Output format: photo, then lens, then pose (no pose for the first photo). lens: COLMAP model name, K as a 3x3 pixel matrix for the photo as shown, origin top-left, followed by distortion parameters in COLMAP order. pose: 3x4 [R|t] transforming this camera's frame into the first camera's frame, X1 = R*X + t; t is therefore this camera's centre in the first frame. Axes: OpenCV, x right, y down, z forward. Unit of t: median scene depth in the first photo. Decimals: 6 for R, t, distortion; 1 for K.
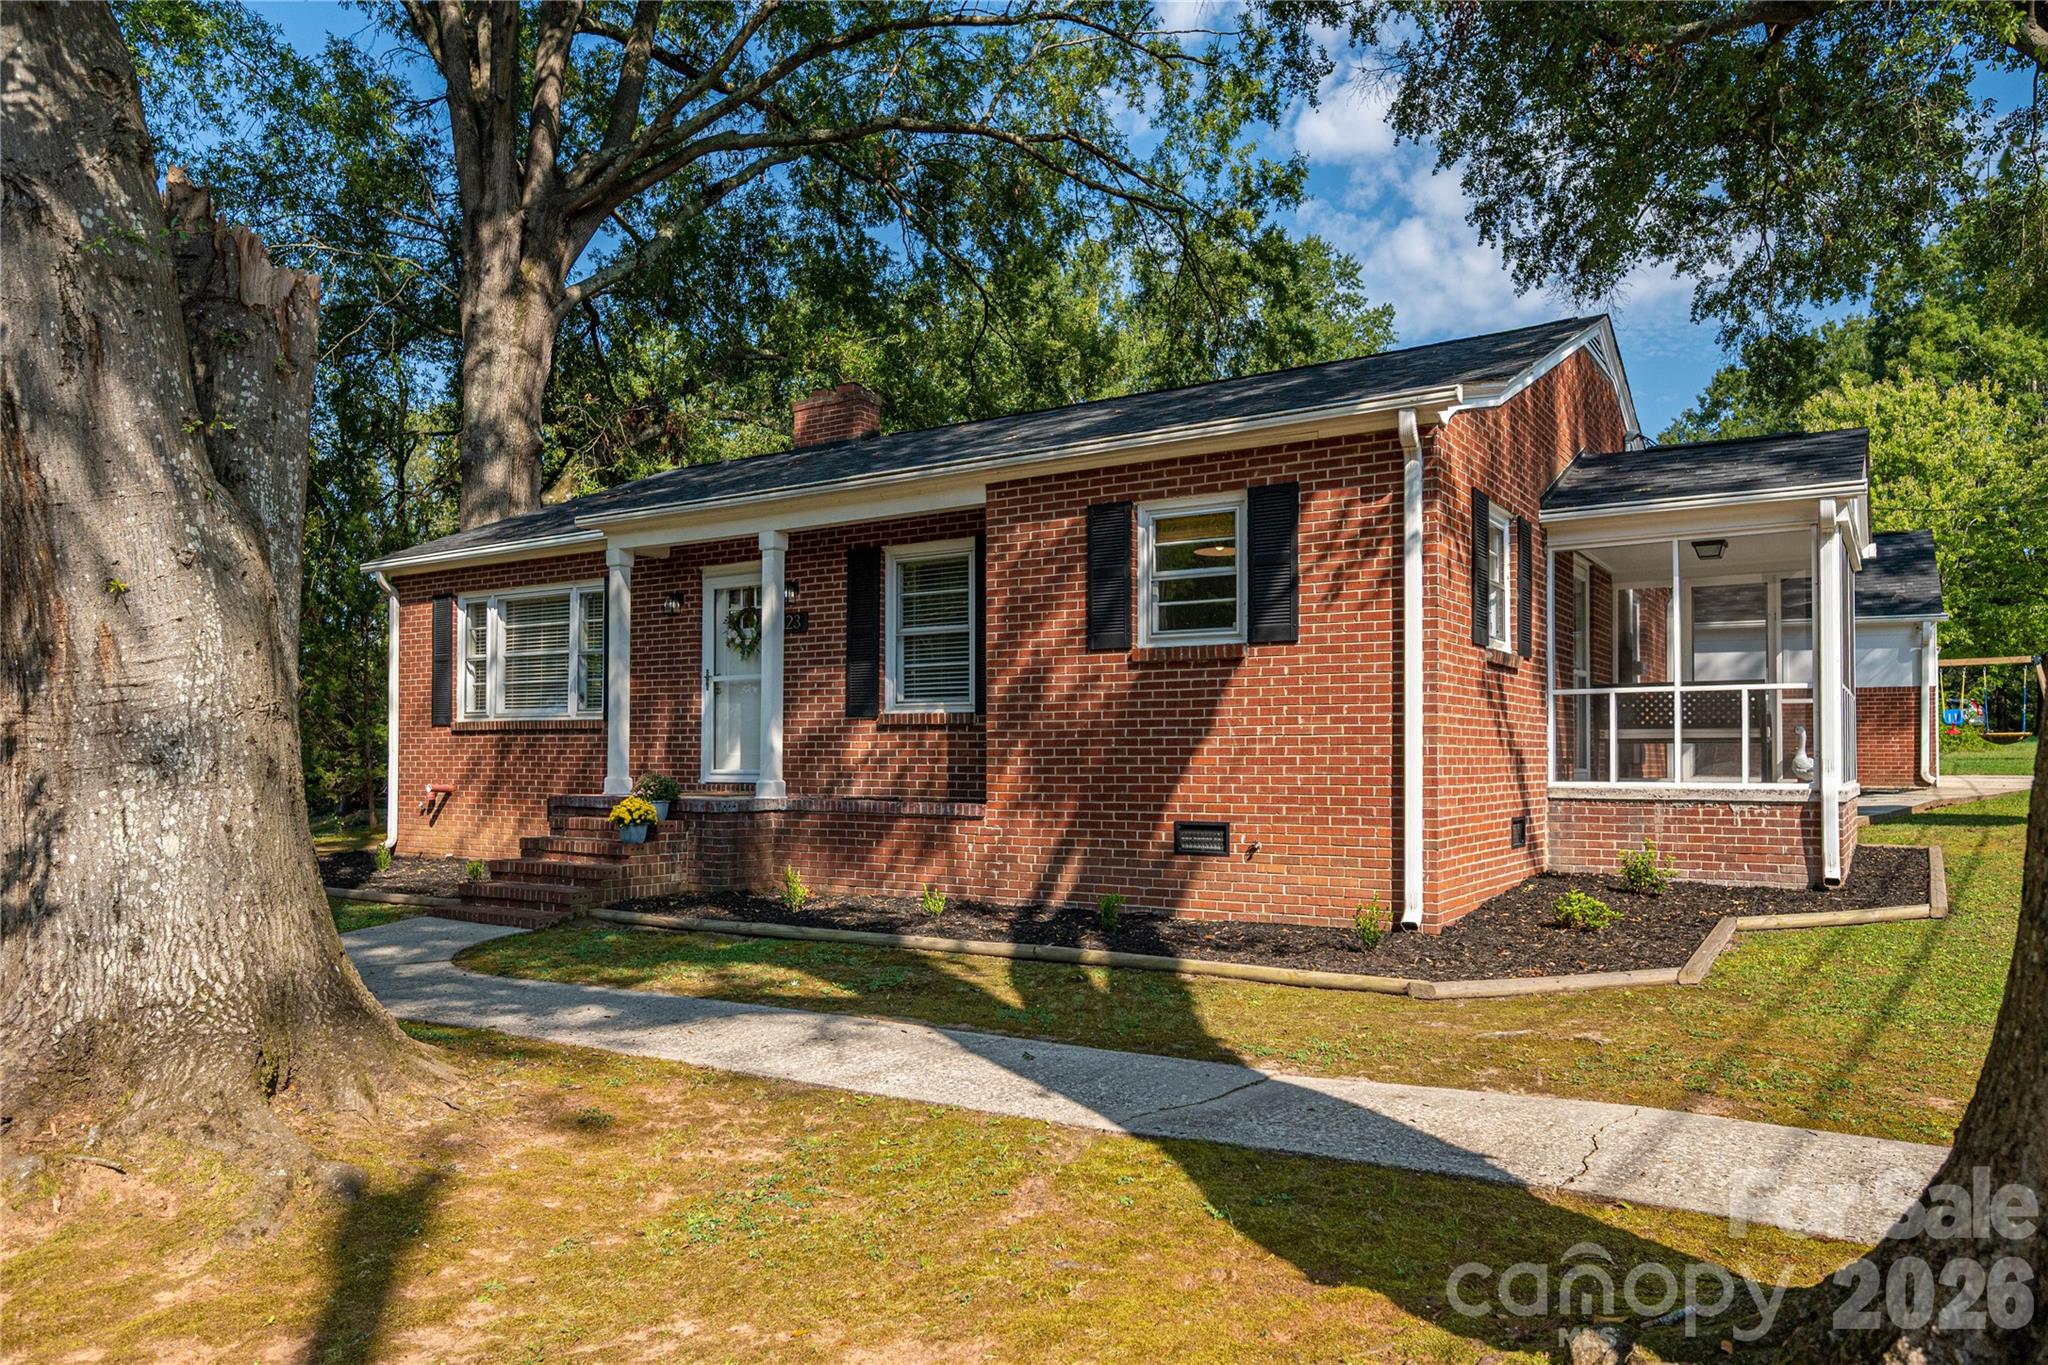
lens RADIAL K [[1373.6, 0, 1041.3], [0, 1373.6, 738.0], [0, 0, 1]] dist [0.000301, -0.001886]
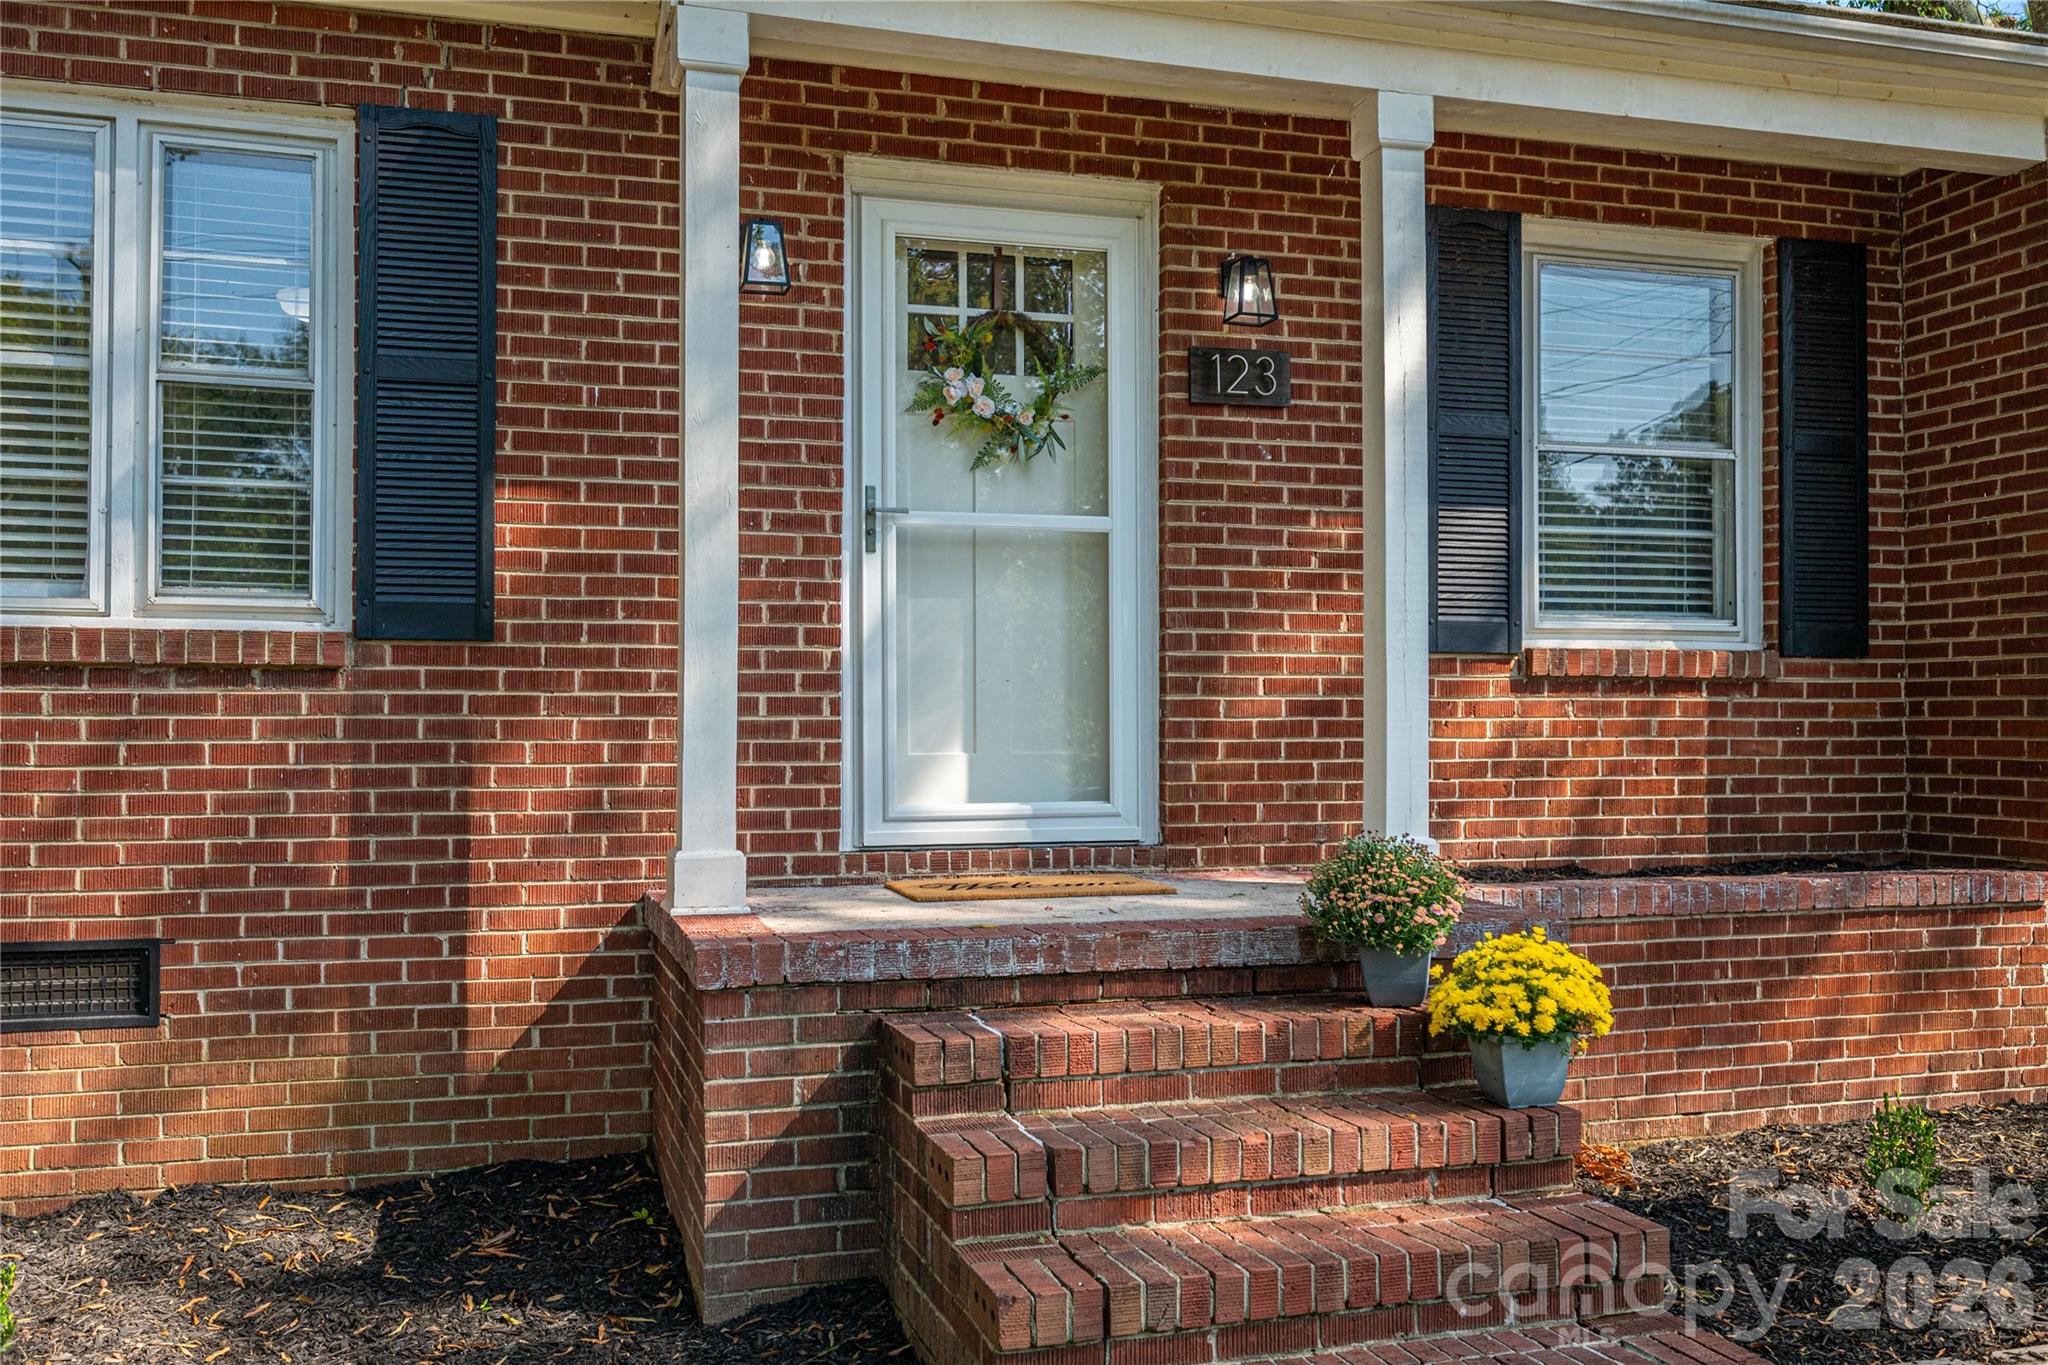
lens RADIAL K [[1687.9, 0, 1053.8], [0, 1687.9, 700.4], [0, 0, 1]] dist [-0.001523, -0.002101]
pose [[0.646047, 0.005004, 0.763281, -0.615461], [-0.008599, 0.999963, 0.000723, -0.002086], [-0.763249, -0.007031, 0.646066, 0.869673]]
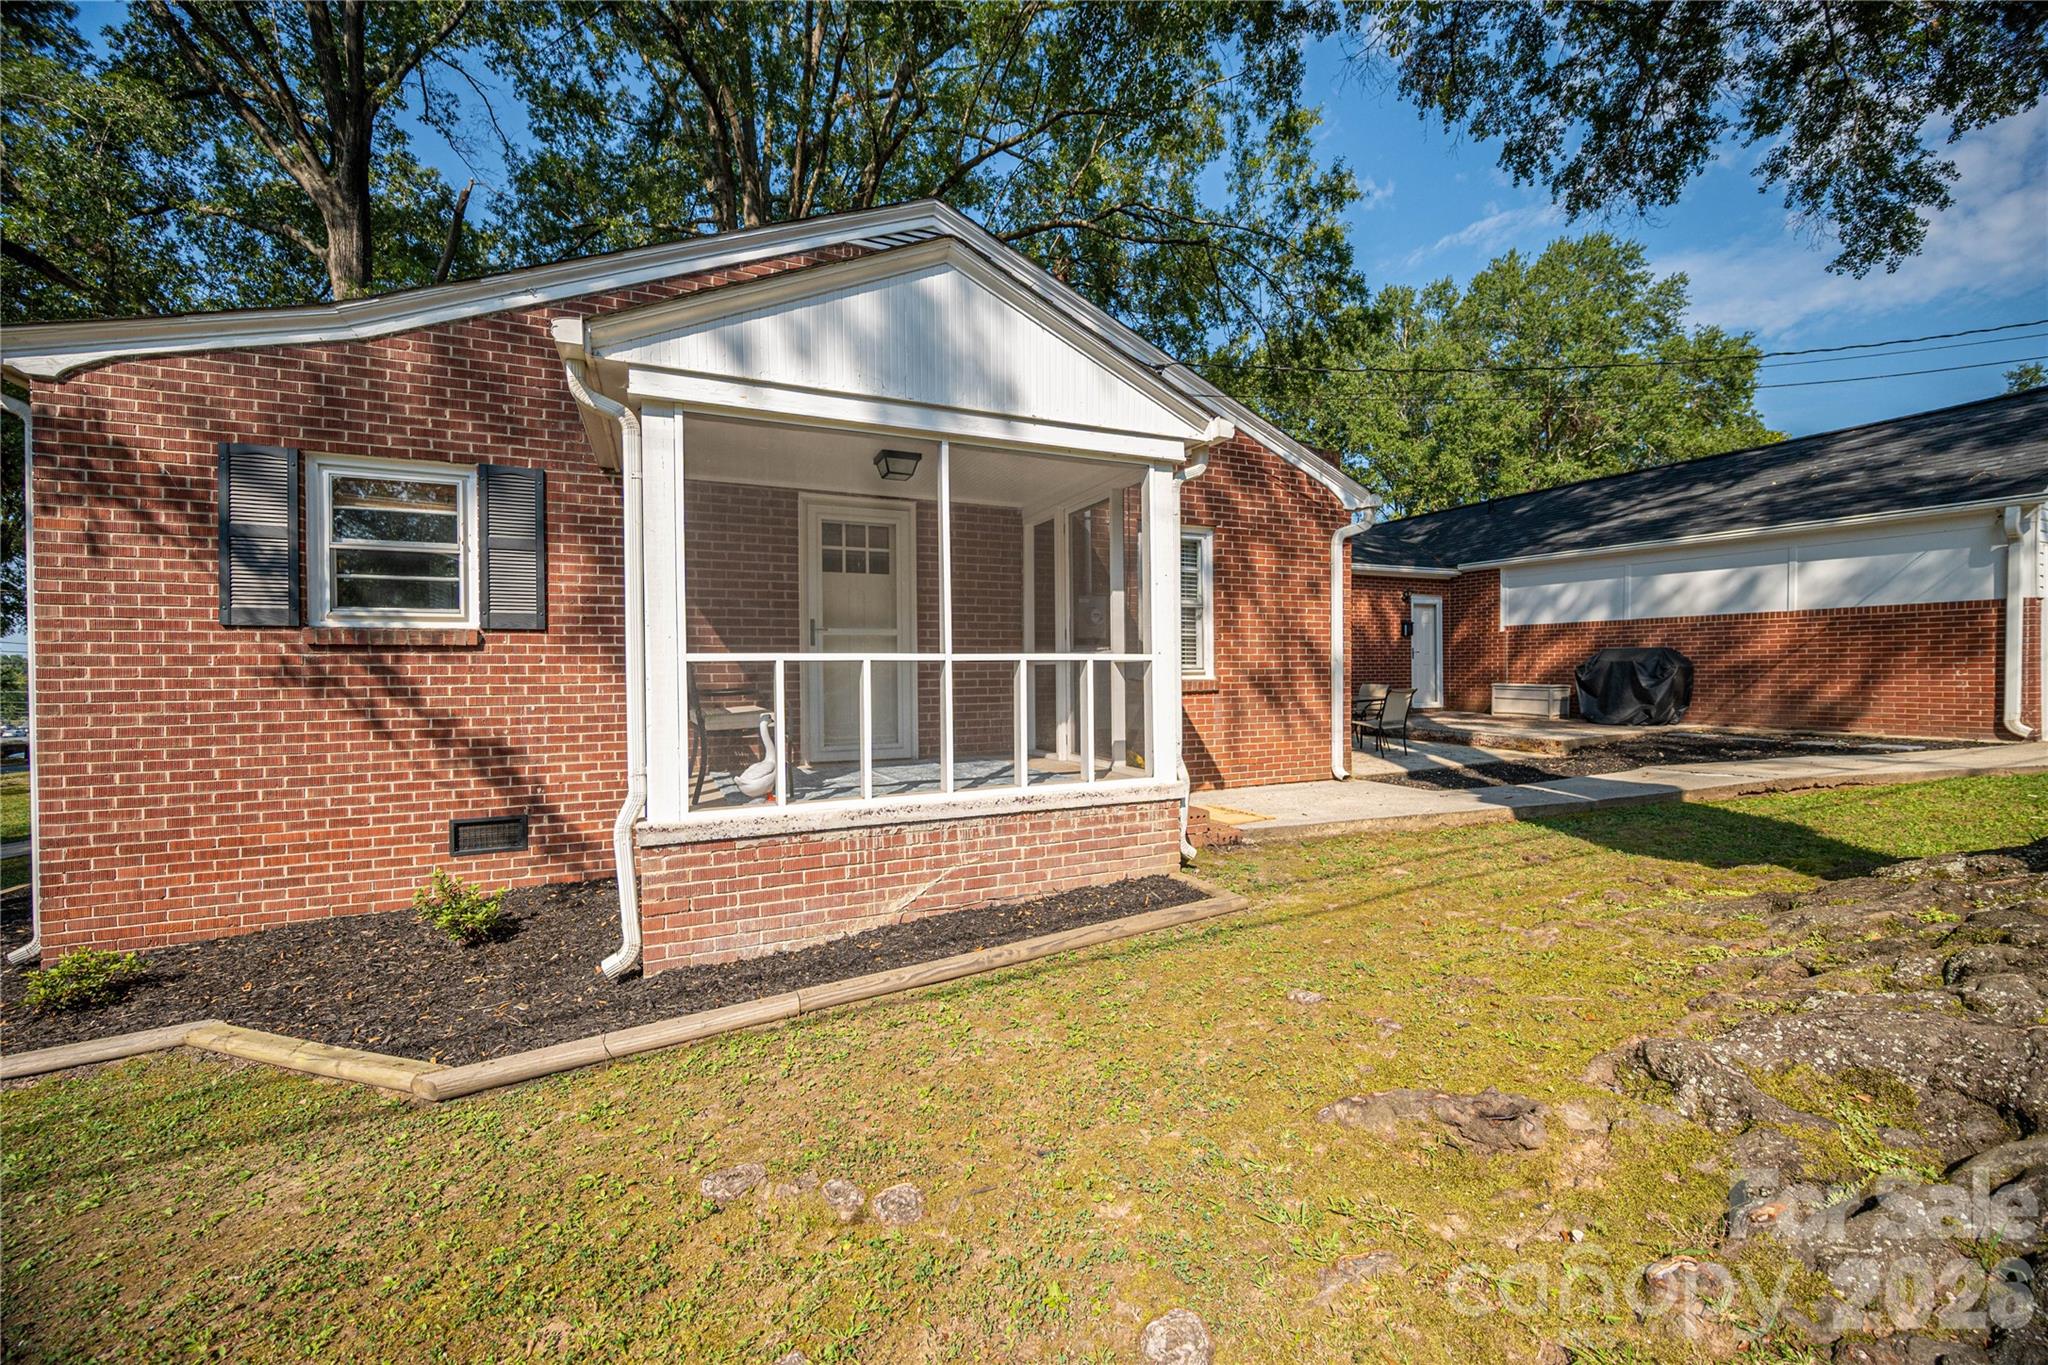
lens RADIAL K [[806.5, 0, 1035.9], [0, 806.5, 678.3], [0, 0, 1]] dist [-0.000953, 0.000152]
pose [[0.839136, -0.006412, -0.543884, 0.873783], [0.021131, 0.999560, 0.020818, -0.031011], [0.543511, -0.028962, 0.838902, 0.737227]]
